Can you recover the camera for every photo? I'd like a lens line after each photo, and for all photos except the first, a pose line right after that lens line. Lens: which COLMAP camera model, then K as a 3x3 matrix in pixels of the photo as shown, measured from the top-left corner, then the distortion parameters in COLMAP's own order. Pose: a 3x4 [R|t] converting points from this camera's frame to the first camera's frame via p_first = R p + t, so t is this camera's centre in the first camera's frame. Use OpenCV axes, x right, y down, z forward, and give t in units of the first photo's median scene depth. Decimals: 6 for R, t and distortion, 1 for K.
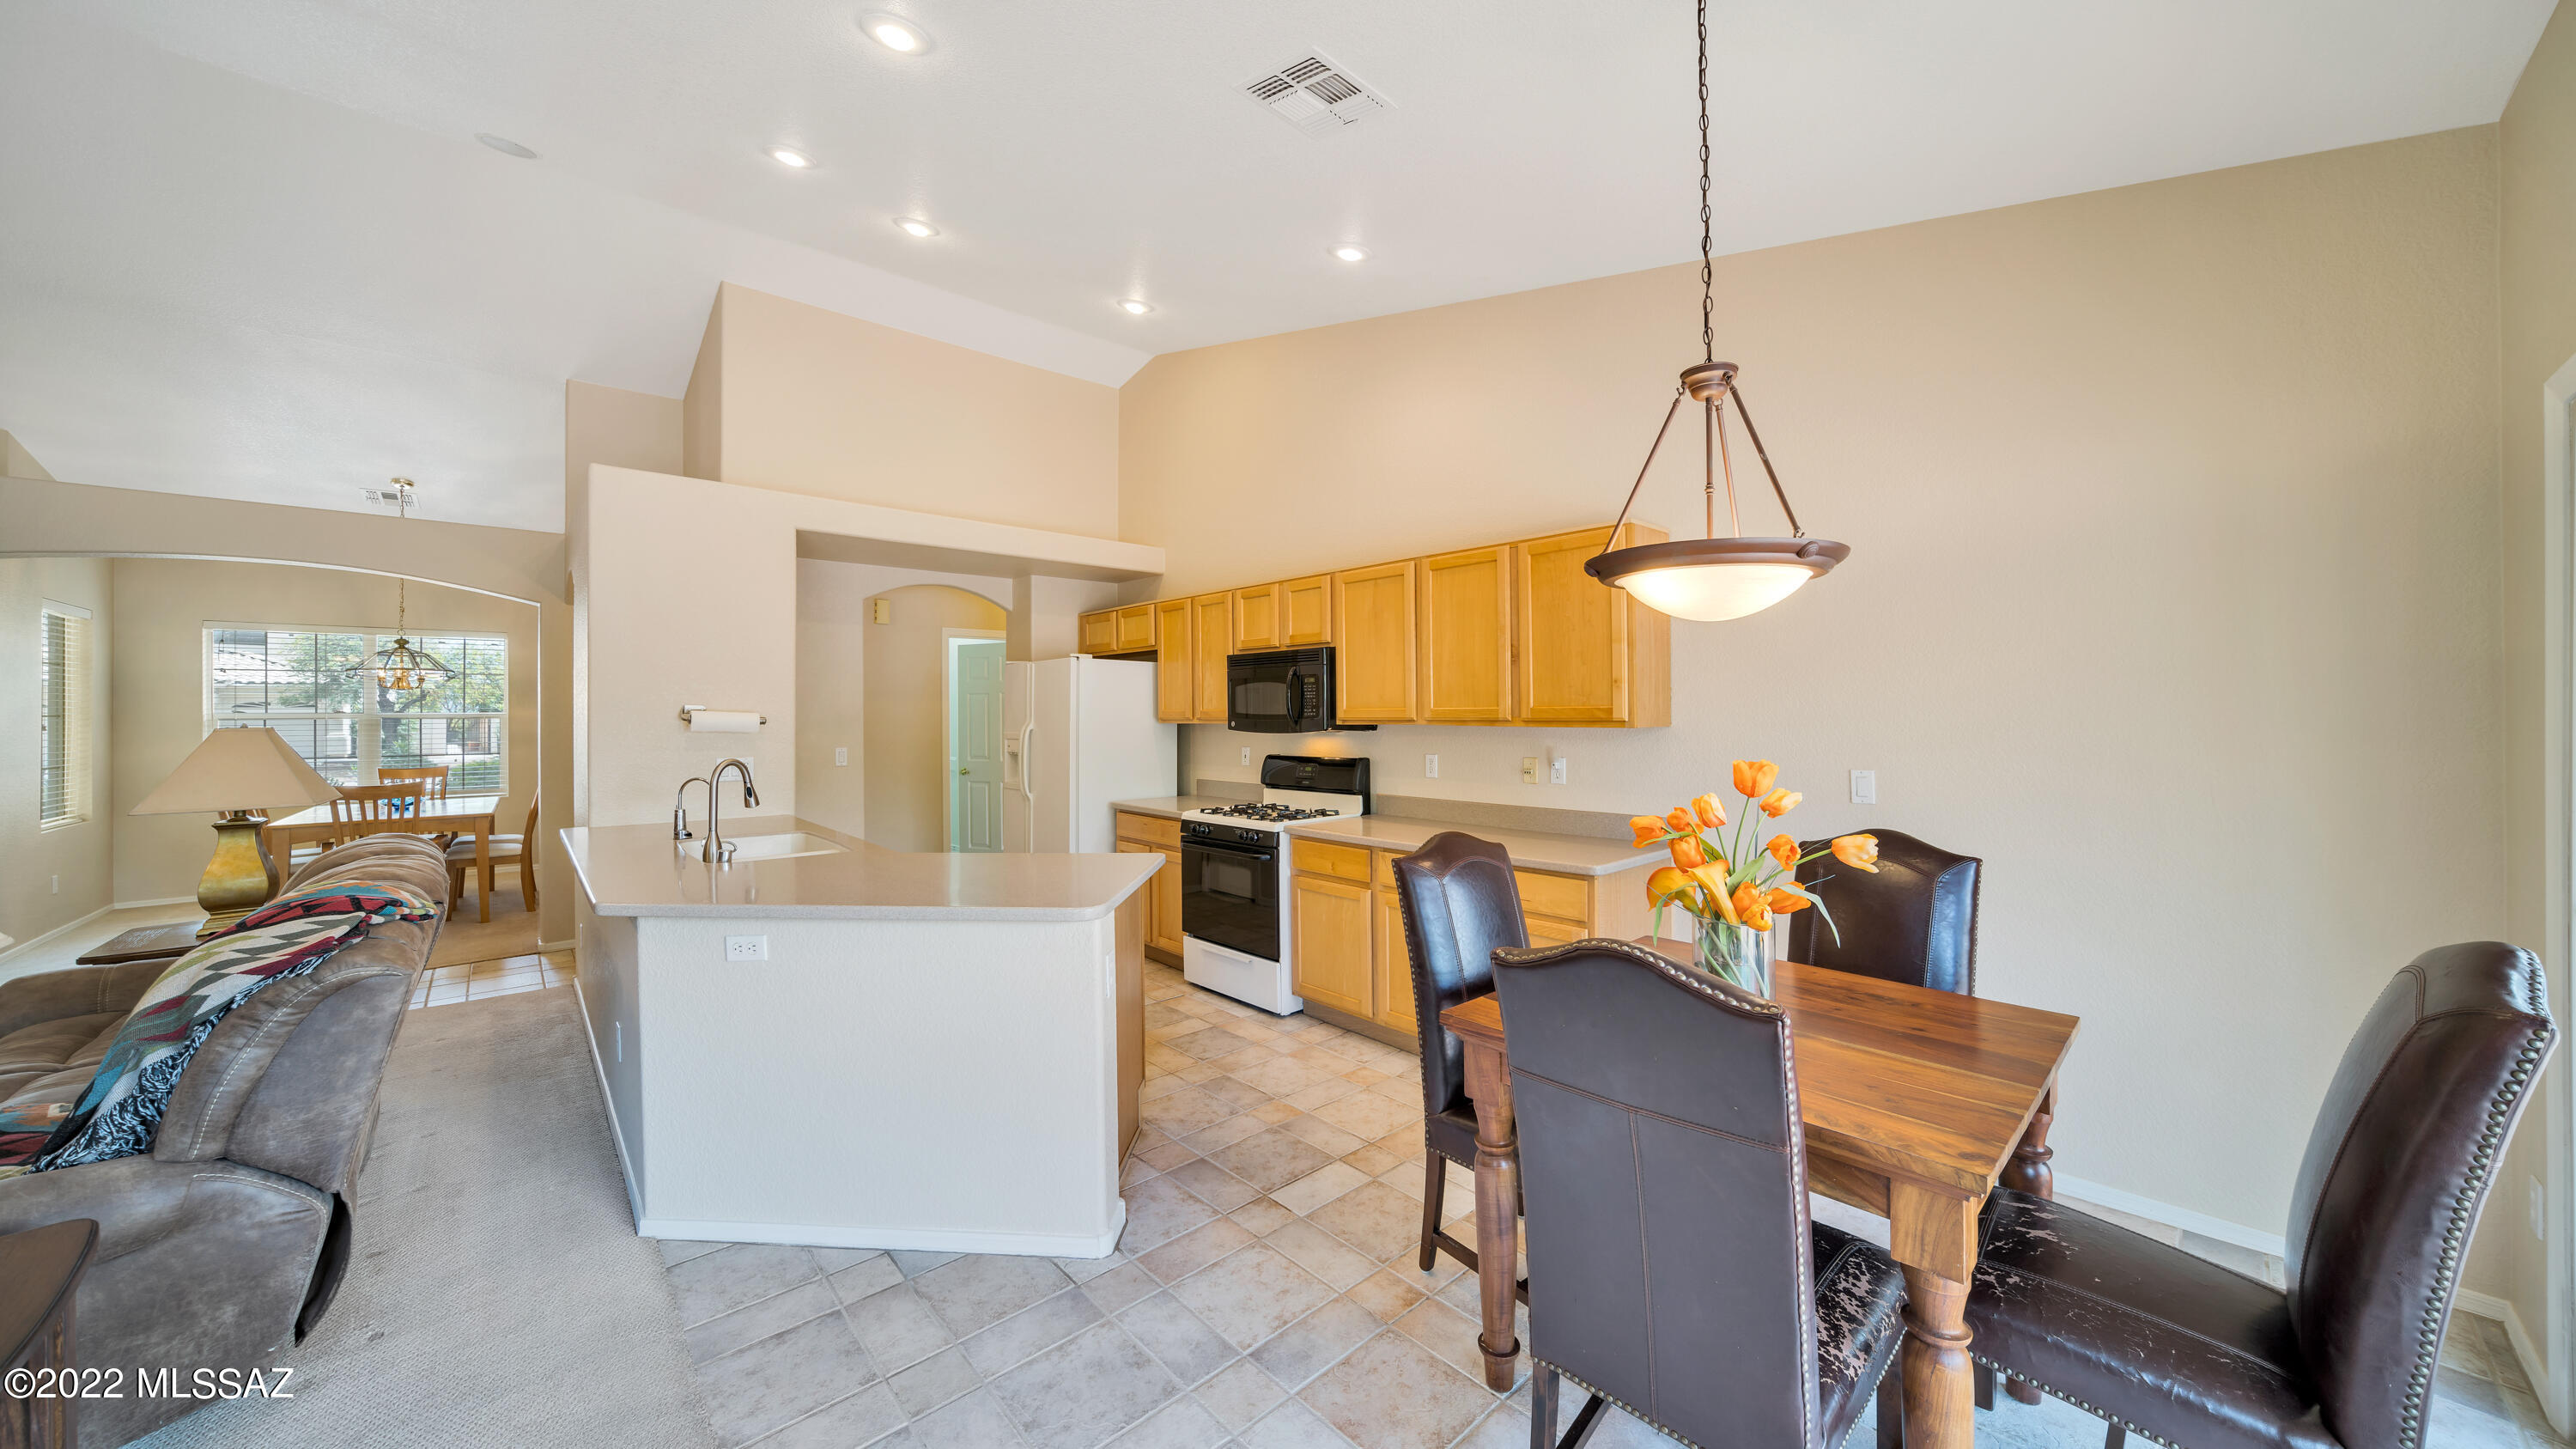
lens RADIAL K [[866.7, 0, 1285.2], [0, 866.7, 718.8], [0, 0, 1]] dist [-0.023905, 0.004437]
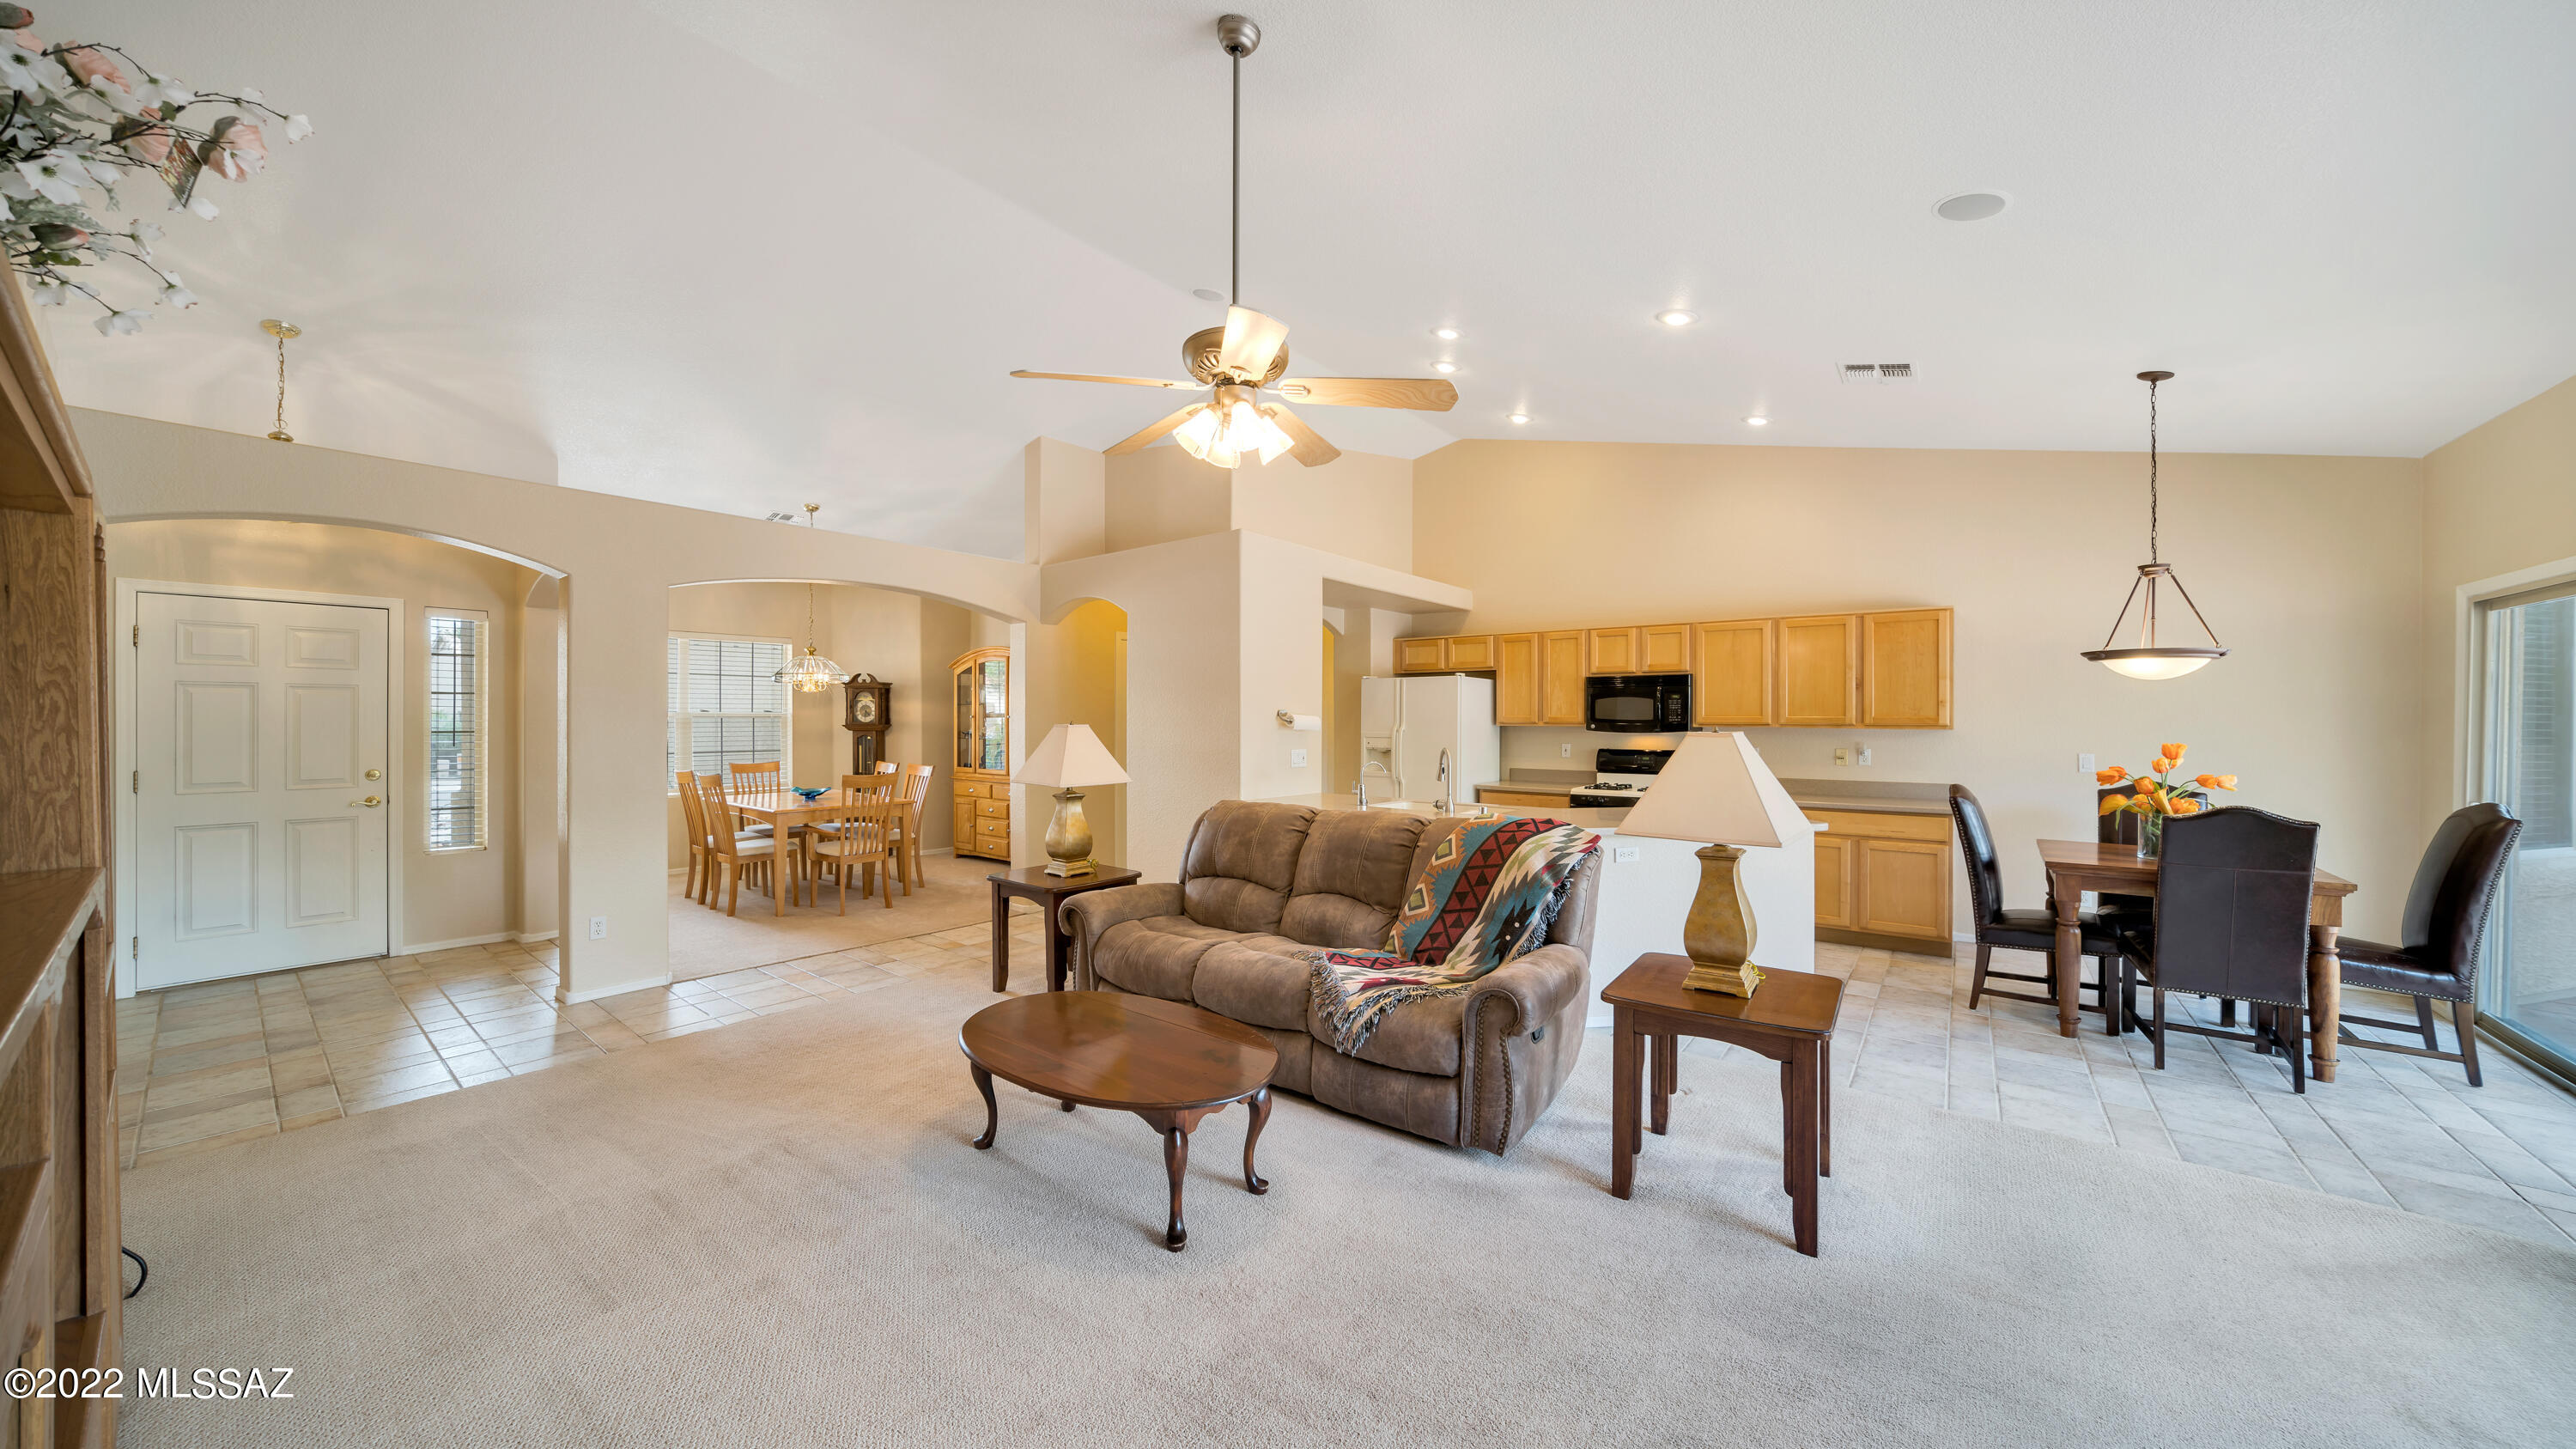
lens RADIAL K [[866.7, 0, 1285.2], [0, 866.7, 718.8], [0, 0, 1]] dist [-0.023905, 0.004437]
pose [[0.985494, 0.005113, 0.169630, -0.864755], [-0.004584, 0.999983, -0.003510, 0.001636], [-0.169646, 0.002681, 0.985501, -0.322575]]
